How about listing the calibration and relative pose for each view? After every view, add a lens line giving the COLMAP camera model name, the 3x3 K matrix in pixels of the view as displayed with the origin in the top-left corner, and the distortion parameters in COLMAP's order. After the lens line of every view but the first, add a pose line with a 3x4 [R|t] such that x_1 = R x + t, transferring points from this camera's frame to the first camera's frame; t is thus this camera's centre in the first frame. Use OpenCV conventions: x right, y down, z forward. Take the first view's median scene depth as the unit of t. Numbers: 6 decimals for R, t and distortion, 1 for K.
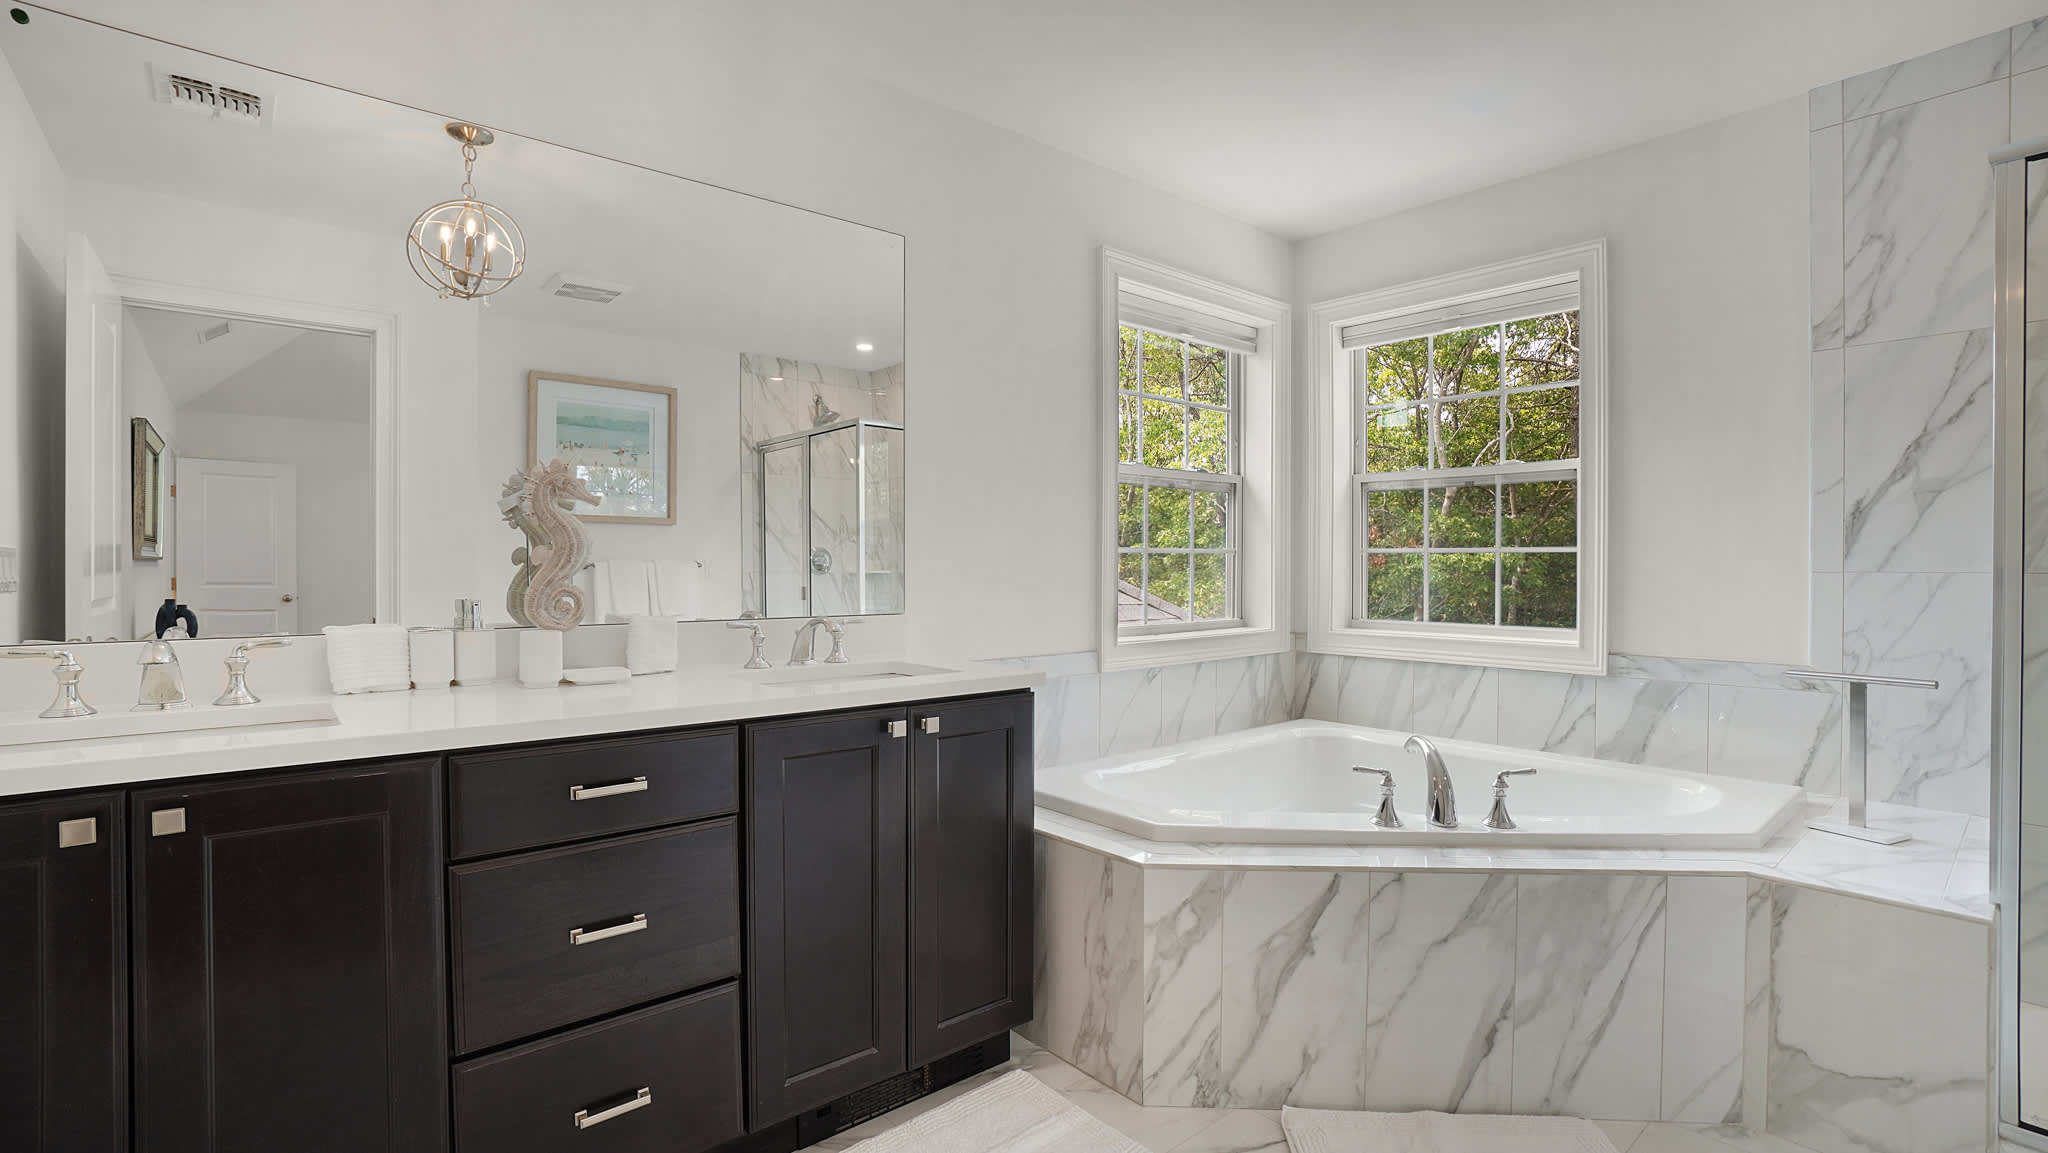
lens RADIAL K [[925.1, 0, 1024.2], [0, 925.1, 557.3], [0, 0, 1]] dist [-0.064606, 0.022063]
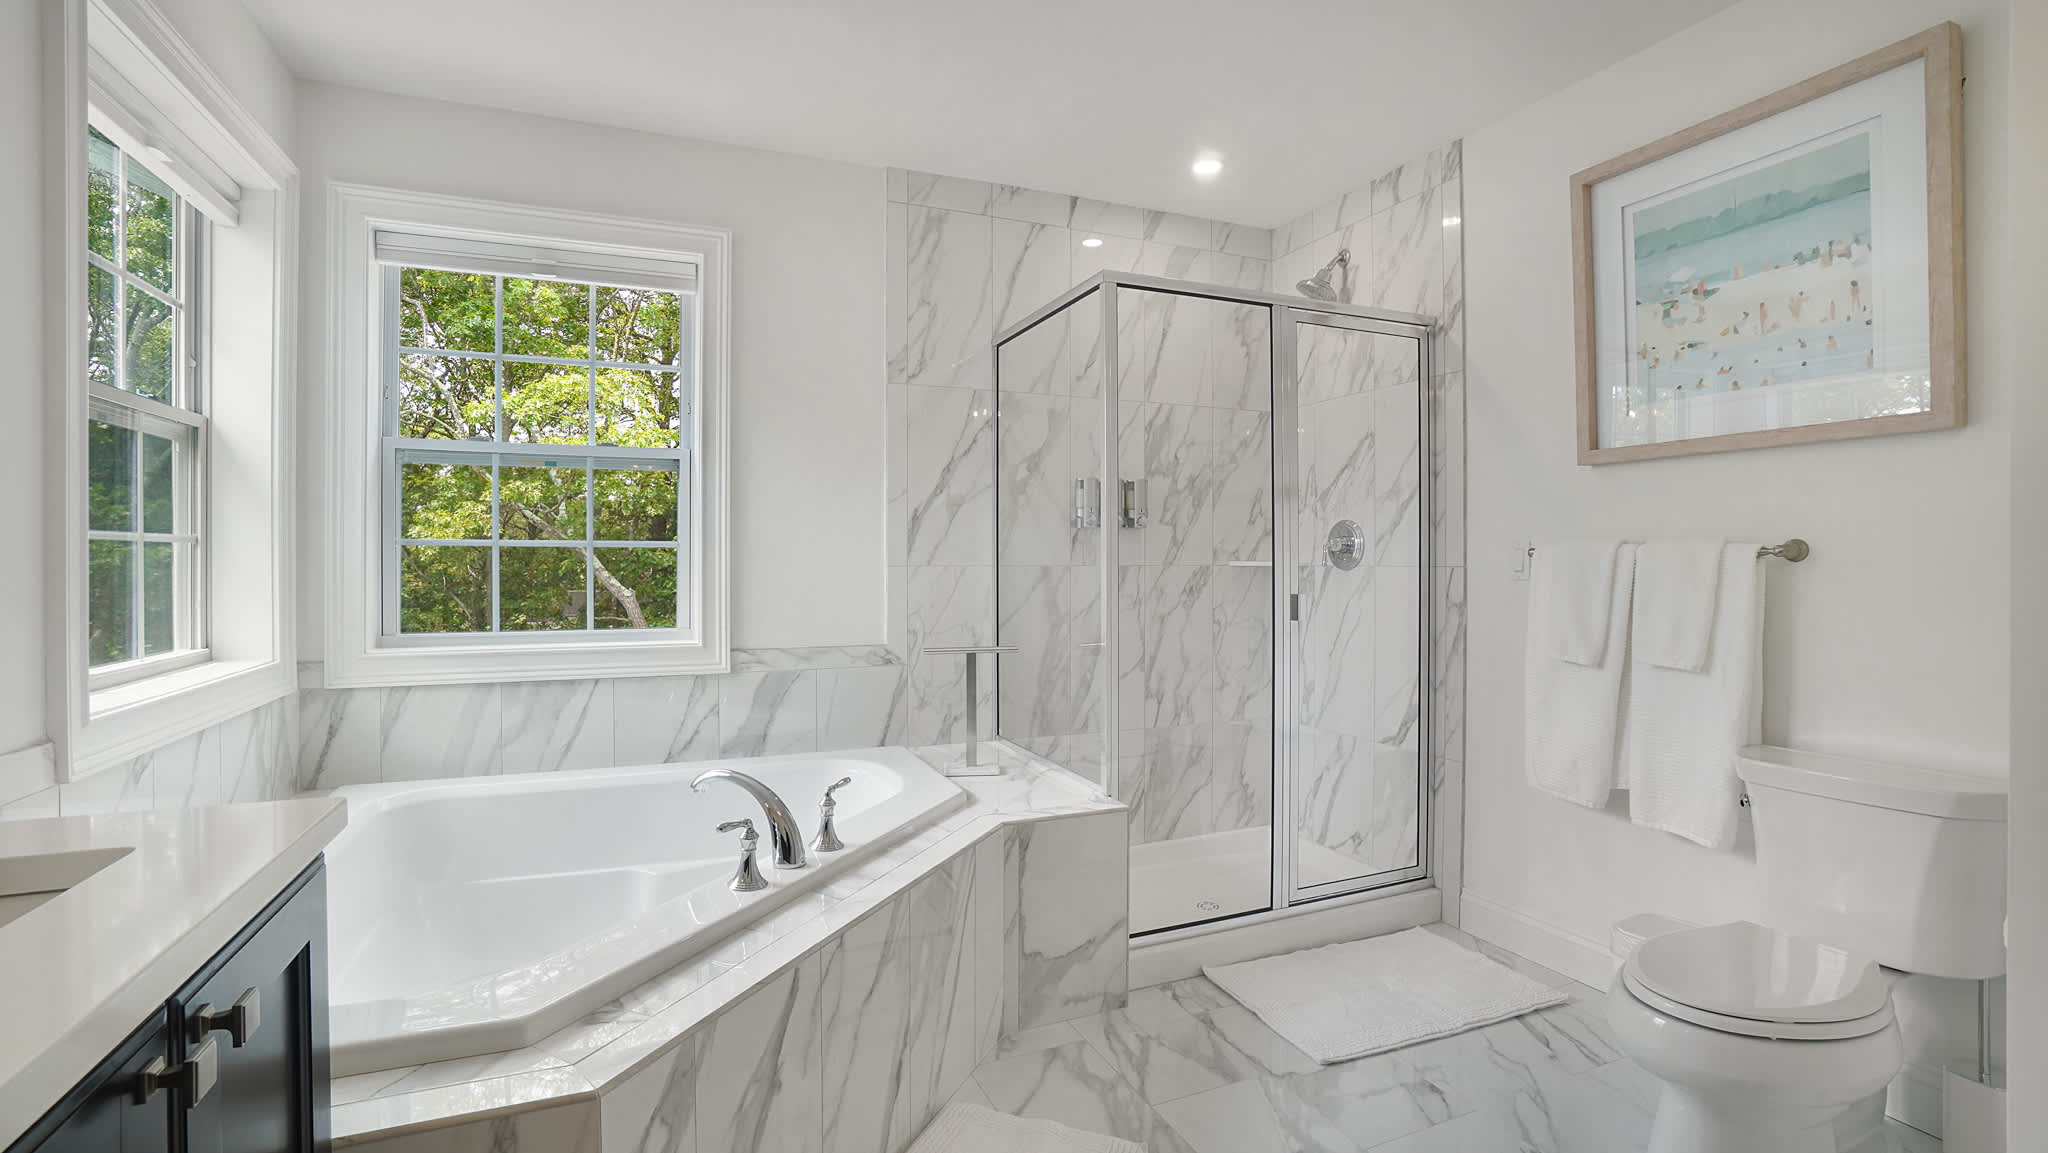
lens RADIAL K [[925.1, 0, 1024.2], [0, 925.1, 557.3], [0, 0, 1]] dist [-0.064606, 0.022063]
pose [[0.299134, -0.000139, 0.954211, -0.220606], [-0.007117, 0.999972, 0.002377, 0.000323], [-0.954185, -0.007502, 0.299125, 0.400916]]
